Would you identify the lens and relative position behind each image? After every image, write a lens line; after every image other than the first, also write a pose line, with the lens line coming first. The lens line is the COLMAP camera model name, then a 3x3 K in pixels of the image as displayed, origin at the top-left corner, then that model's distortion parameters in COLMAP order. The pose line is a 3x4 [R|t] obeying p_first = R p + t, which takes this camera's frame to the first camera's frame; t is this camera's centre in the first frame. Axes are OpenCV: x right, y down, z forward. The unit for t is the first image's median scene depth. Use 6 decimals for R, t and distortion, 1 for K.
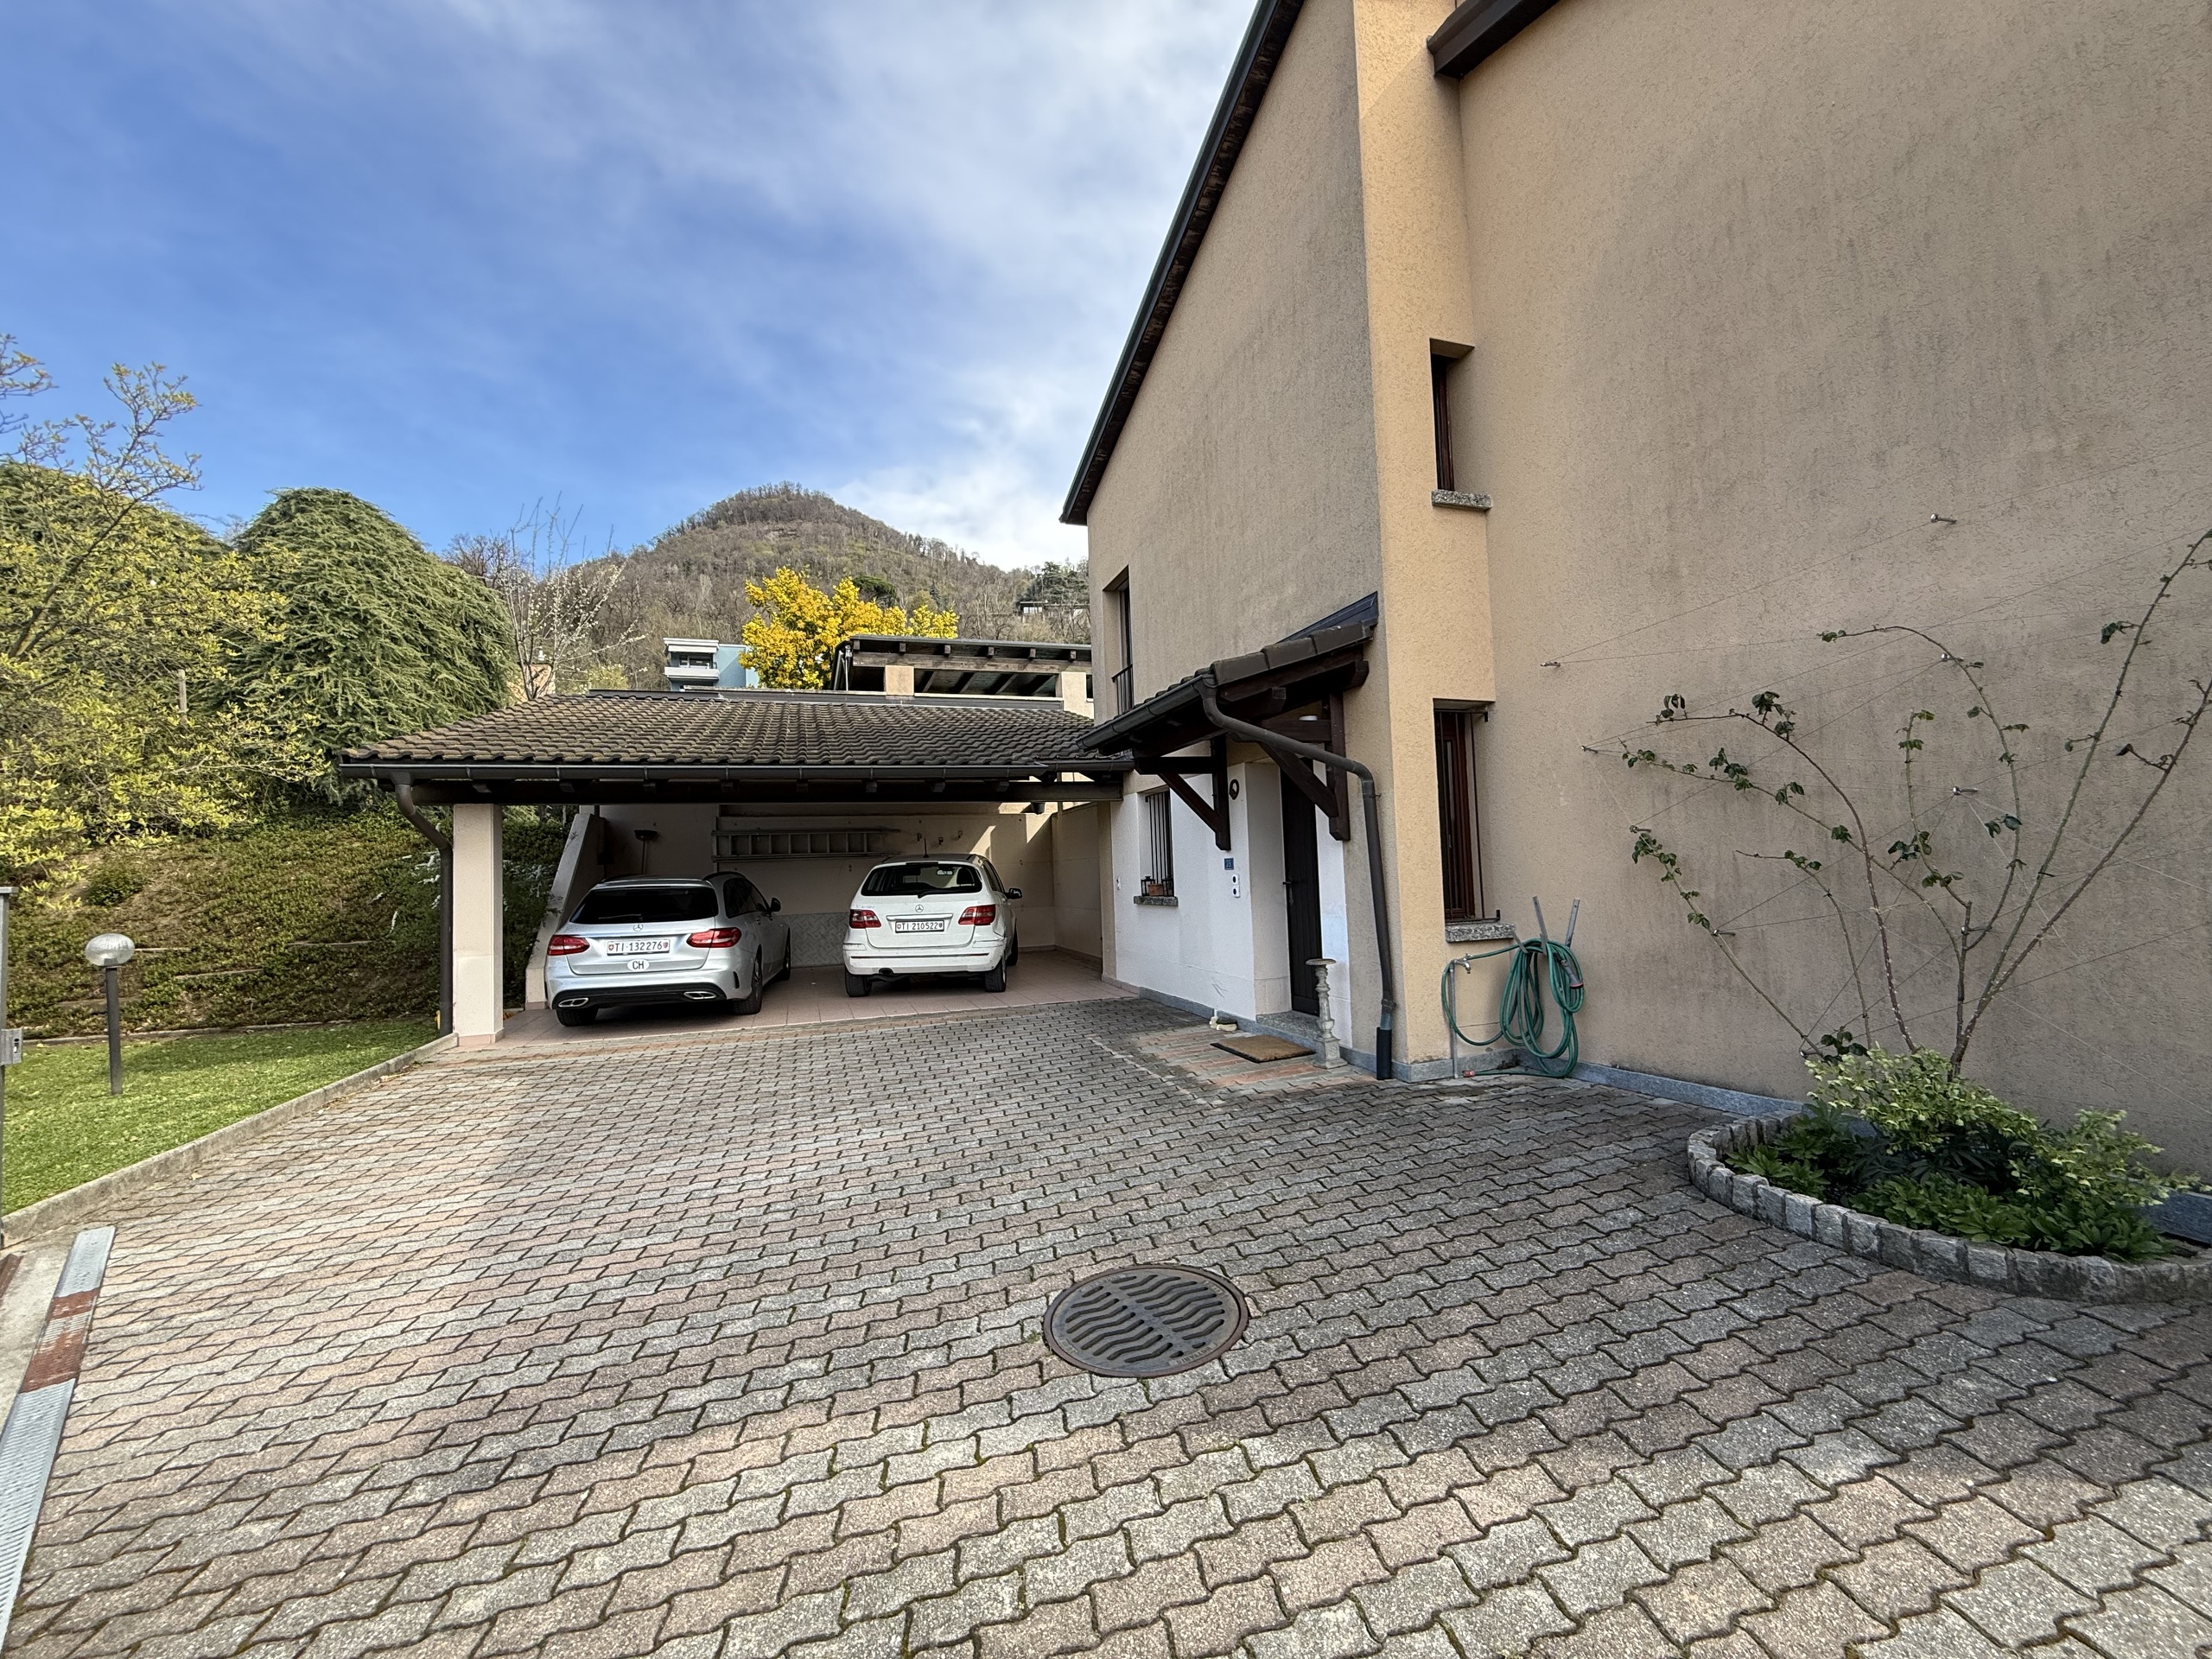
lens RADIAL K [[879.1, 0, 1101.1], [0, 879.1, 831.5], [0, 0, 1]] dist [-0.000368, -0.000228]
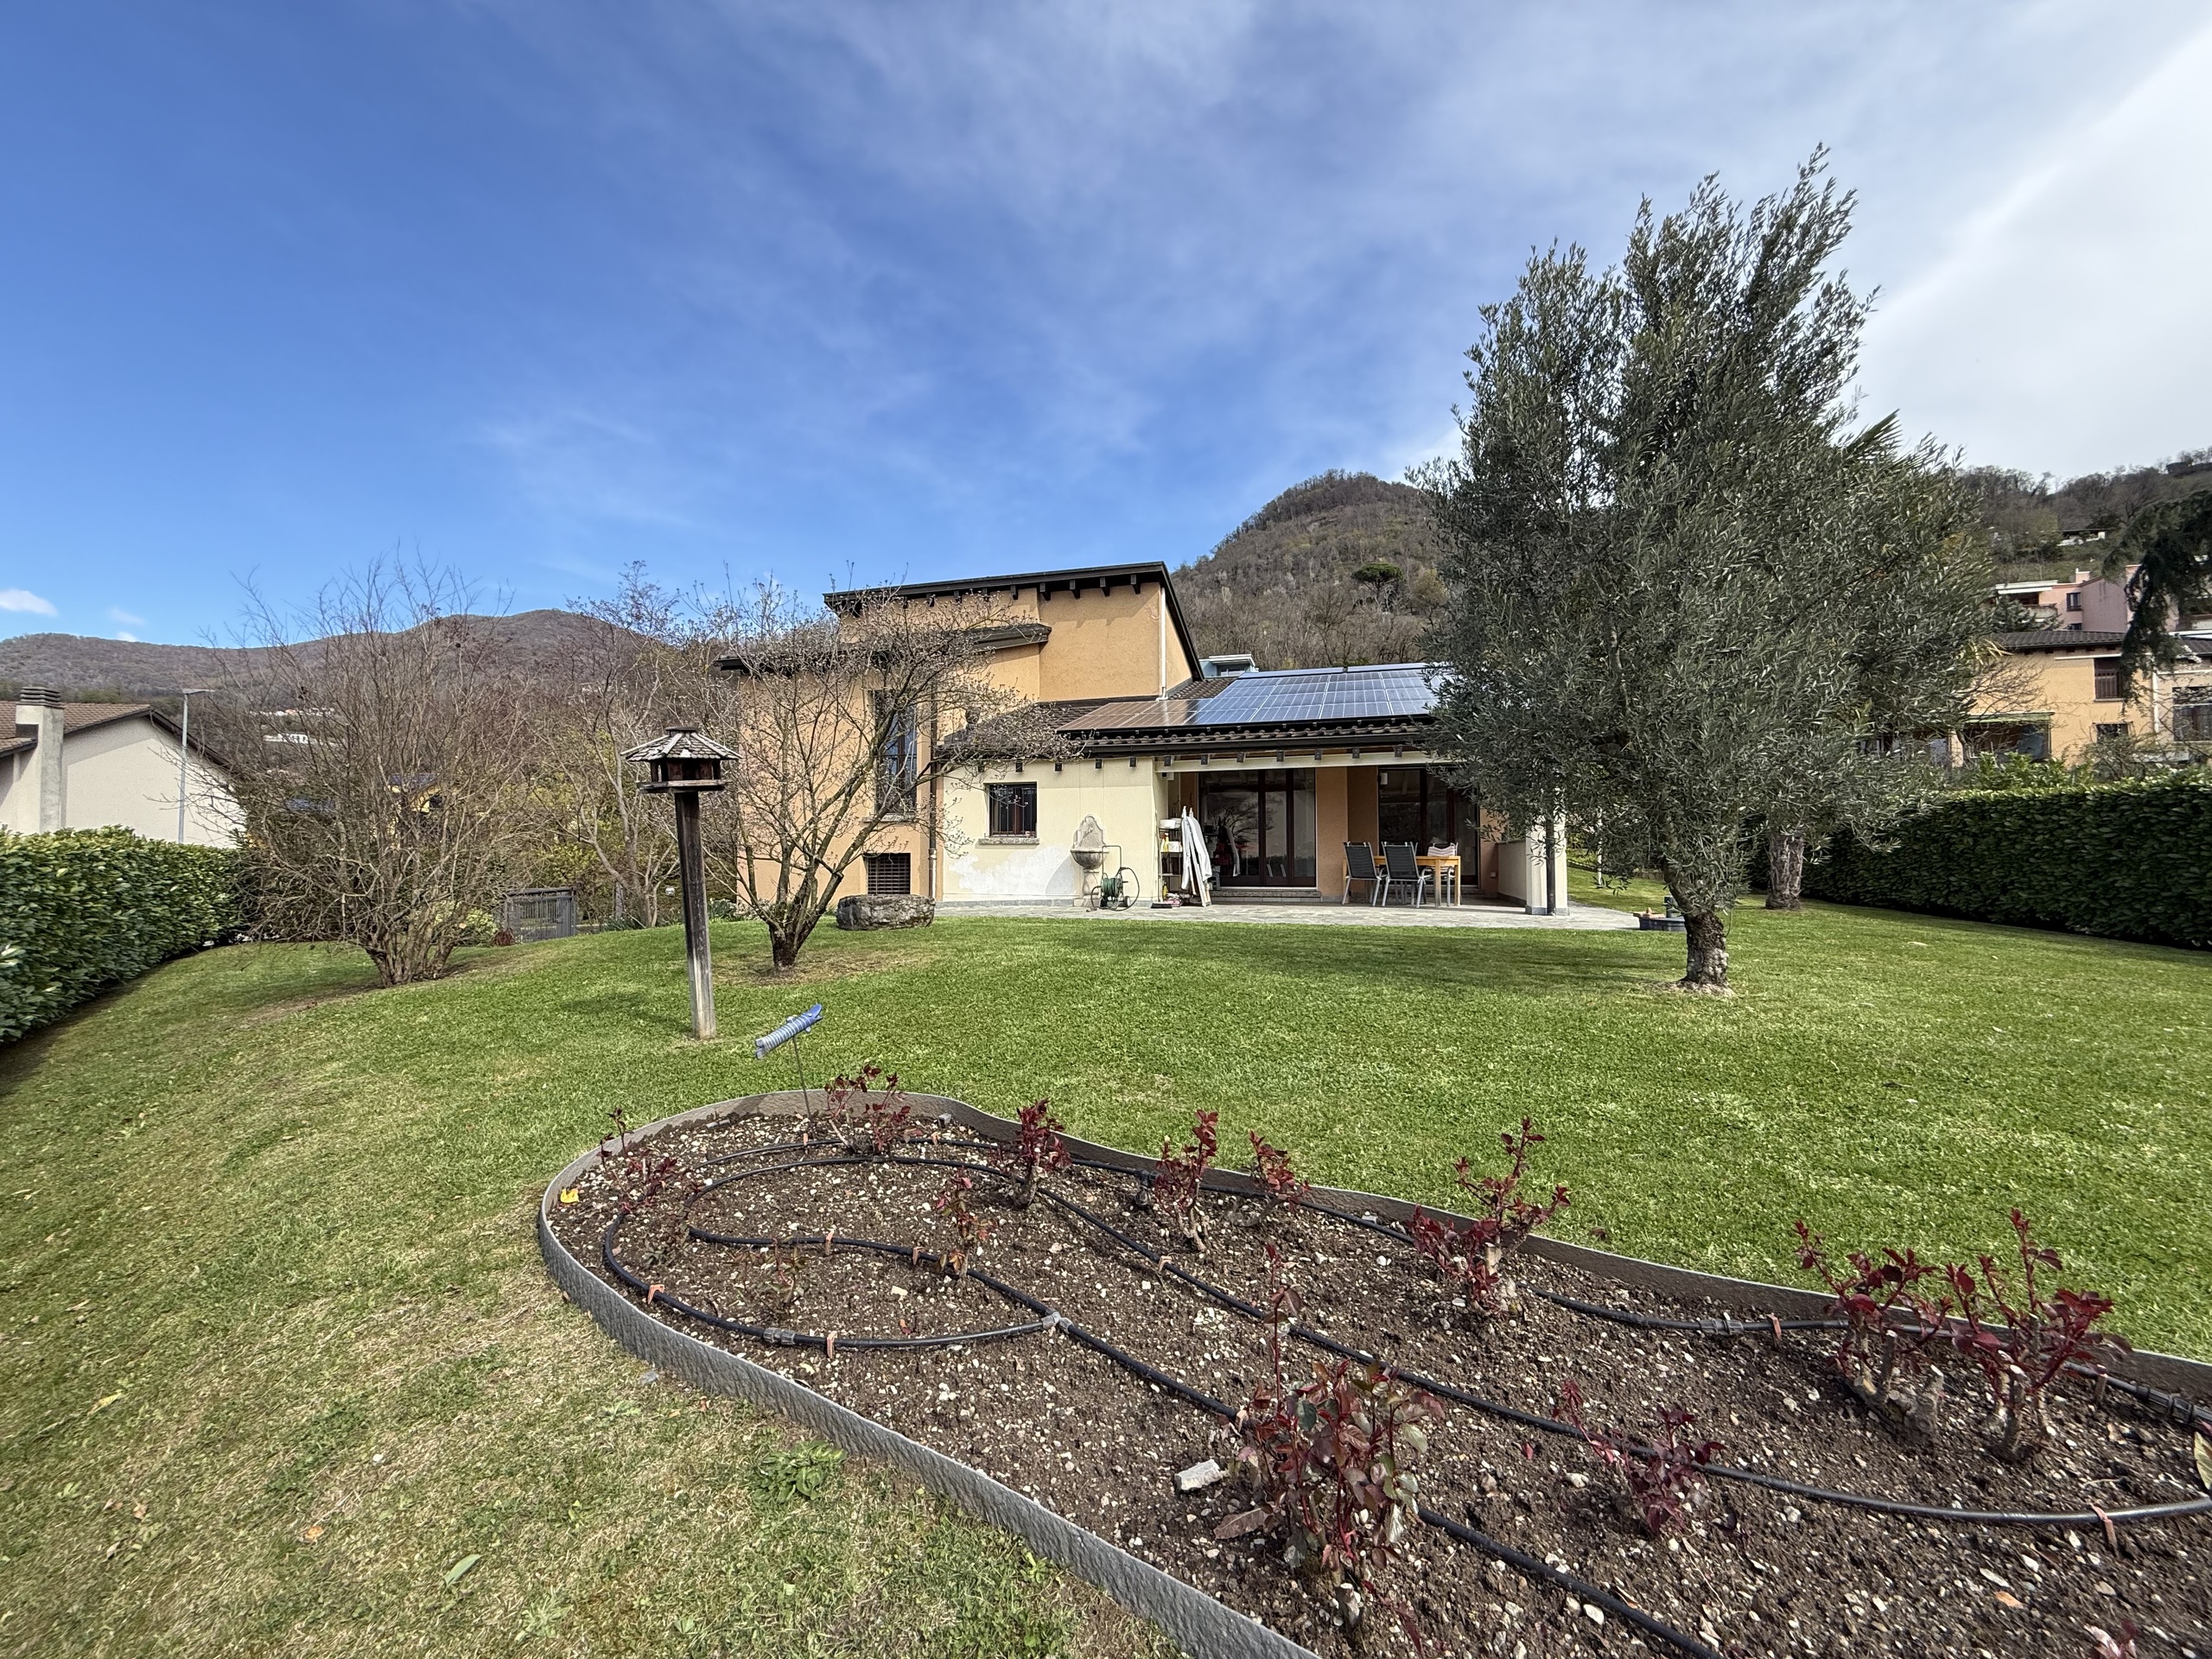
lens RADIAL K [[883.4, 0, 1099.8], [0, 883.4, 831.7], [0, 0, 1]] dist [-0.000984, -0.000165]
pose [[0.819671, 0.016683, -0.572592, 2.161623], [-0.002146, 0.999658, 0.026055, -0.190241], [0.572831, -0.020128, 0.819427, -0.892533]]
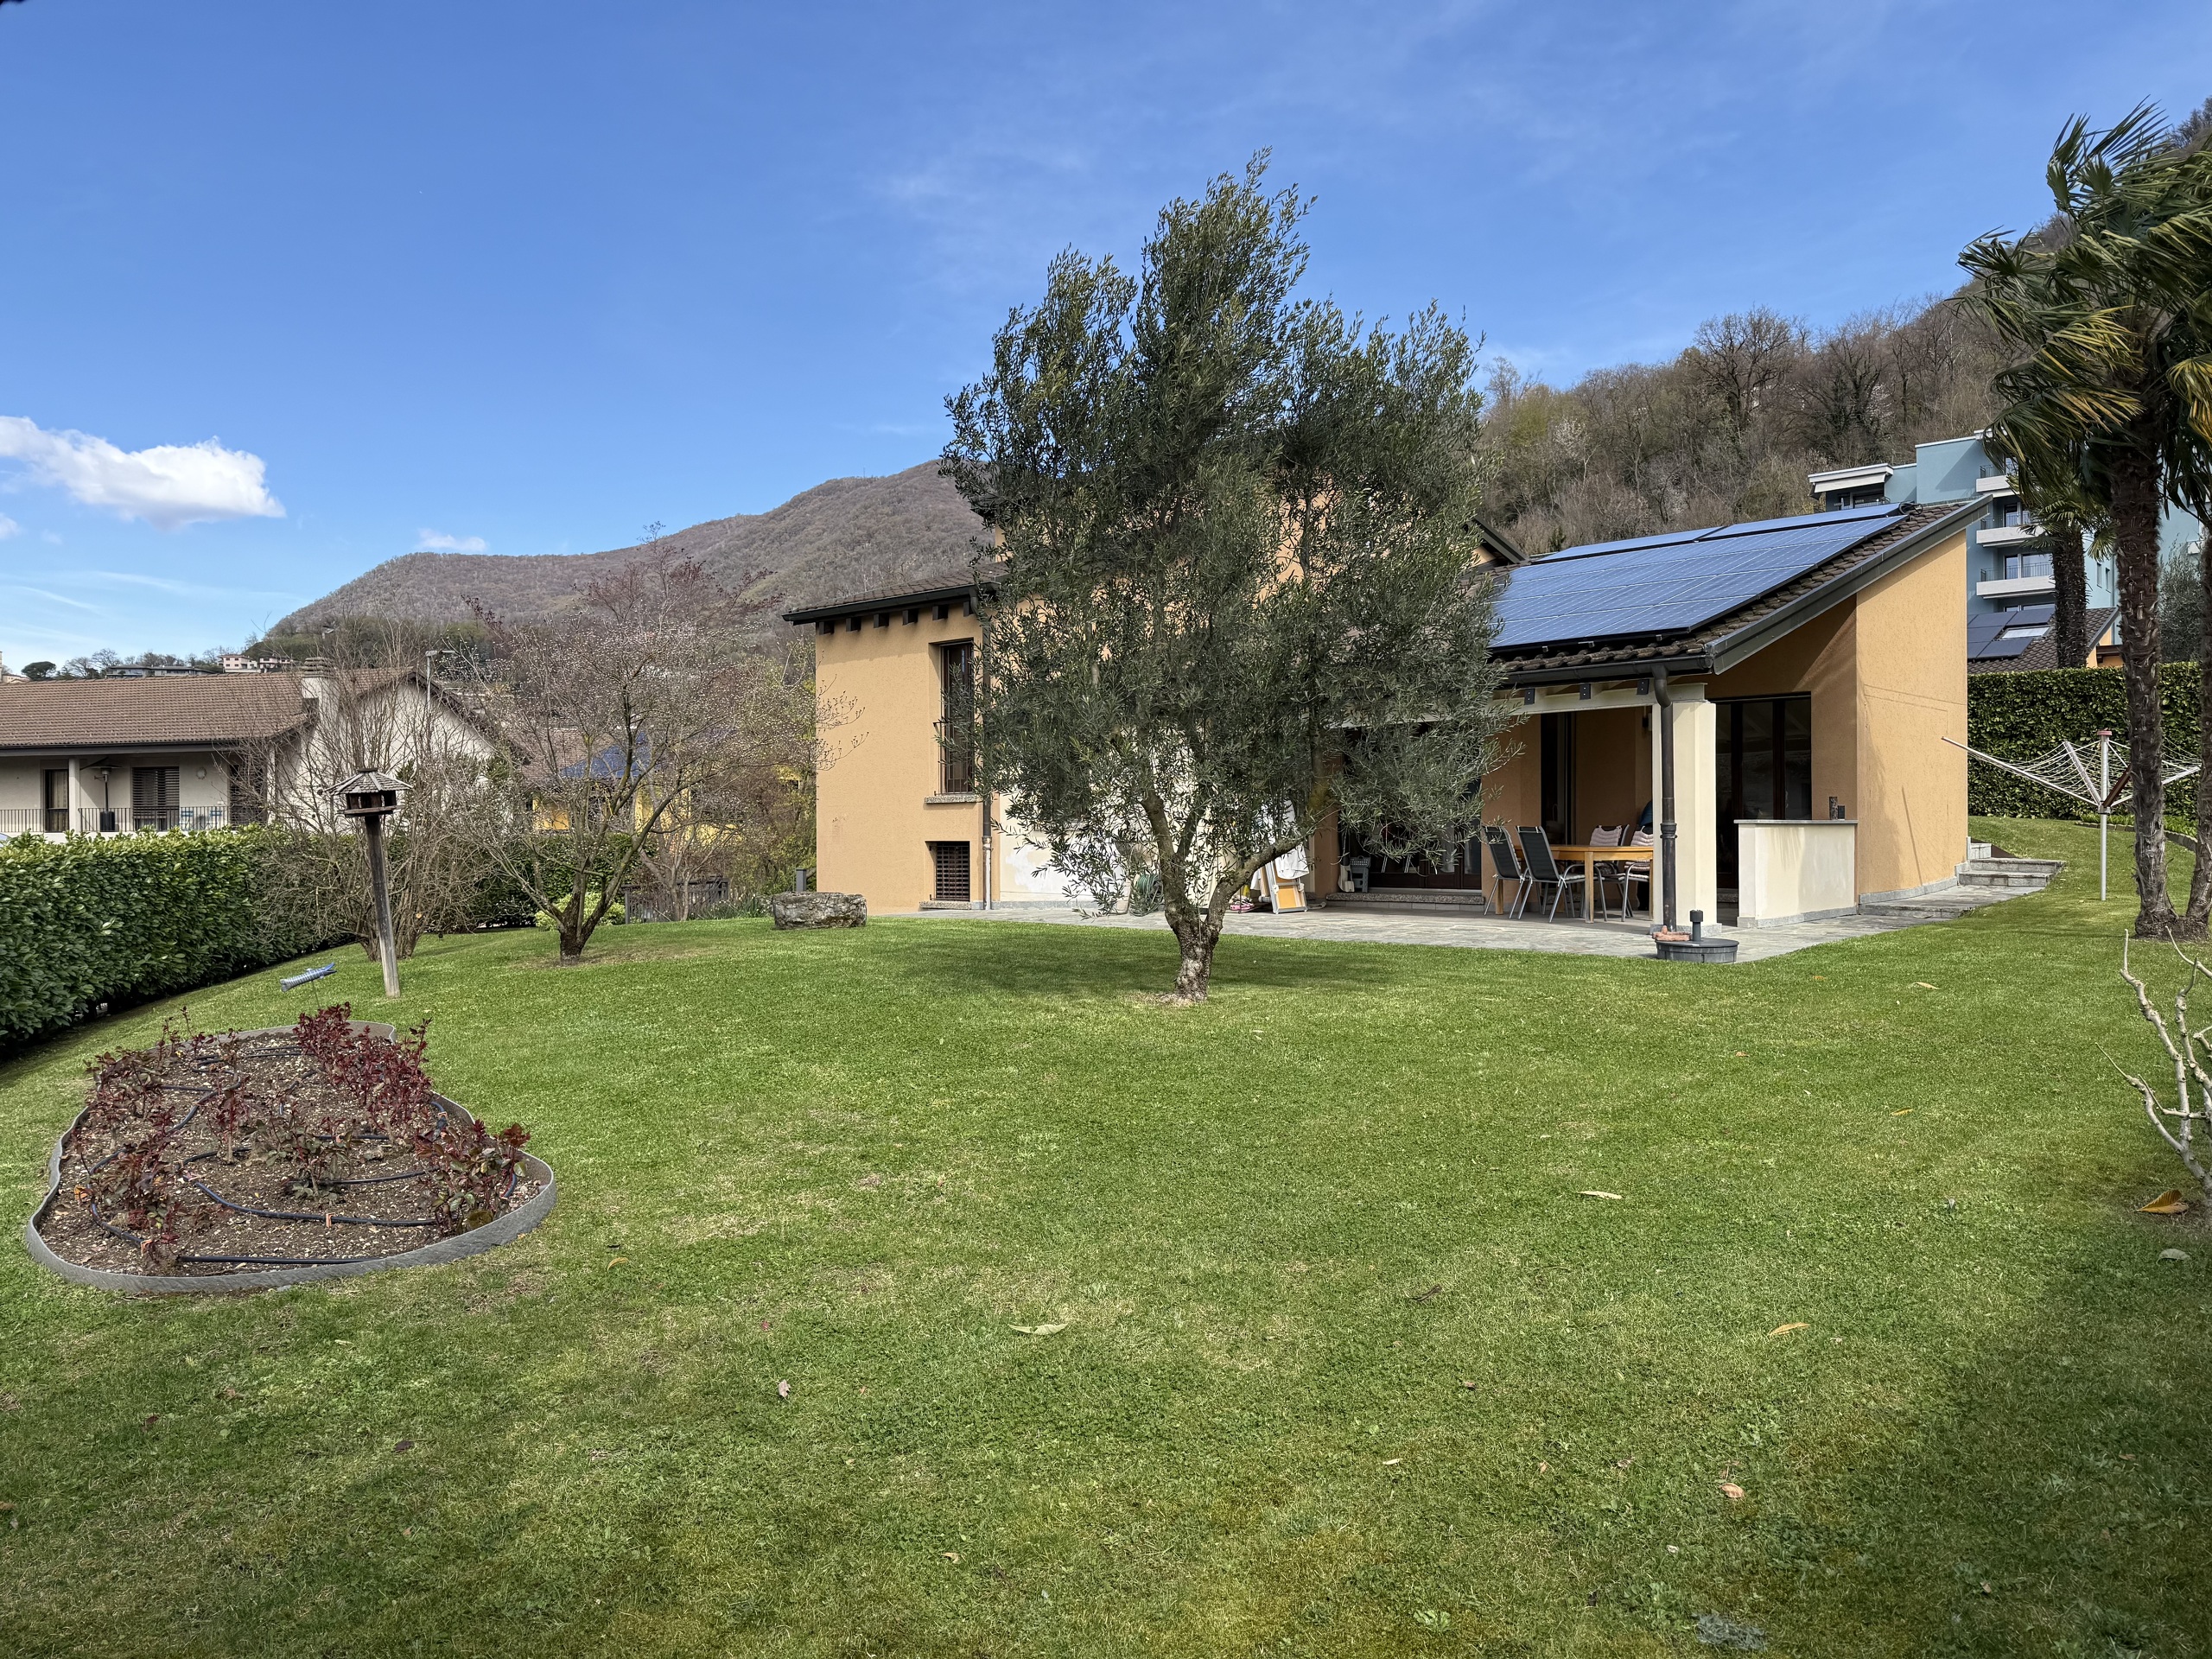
lens RADIAL K [[1548.9, 0, 1106.0], [0, 1548.9, 829.5], [0, 0, 1]] dist [0.021776, -0.003896]
pose [[0.483602, 0.030678, -0.874750, 3.127631], [0.027930, 0.998336, 0.050454, -0.239182], [0.874842, -0.048831, 0.481940, -0.680752]]
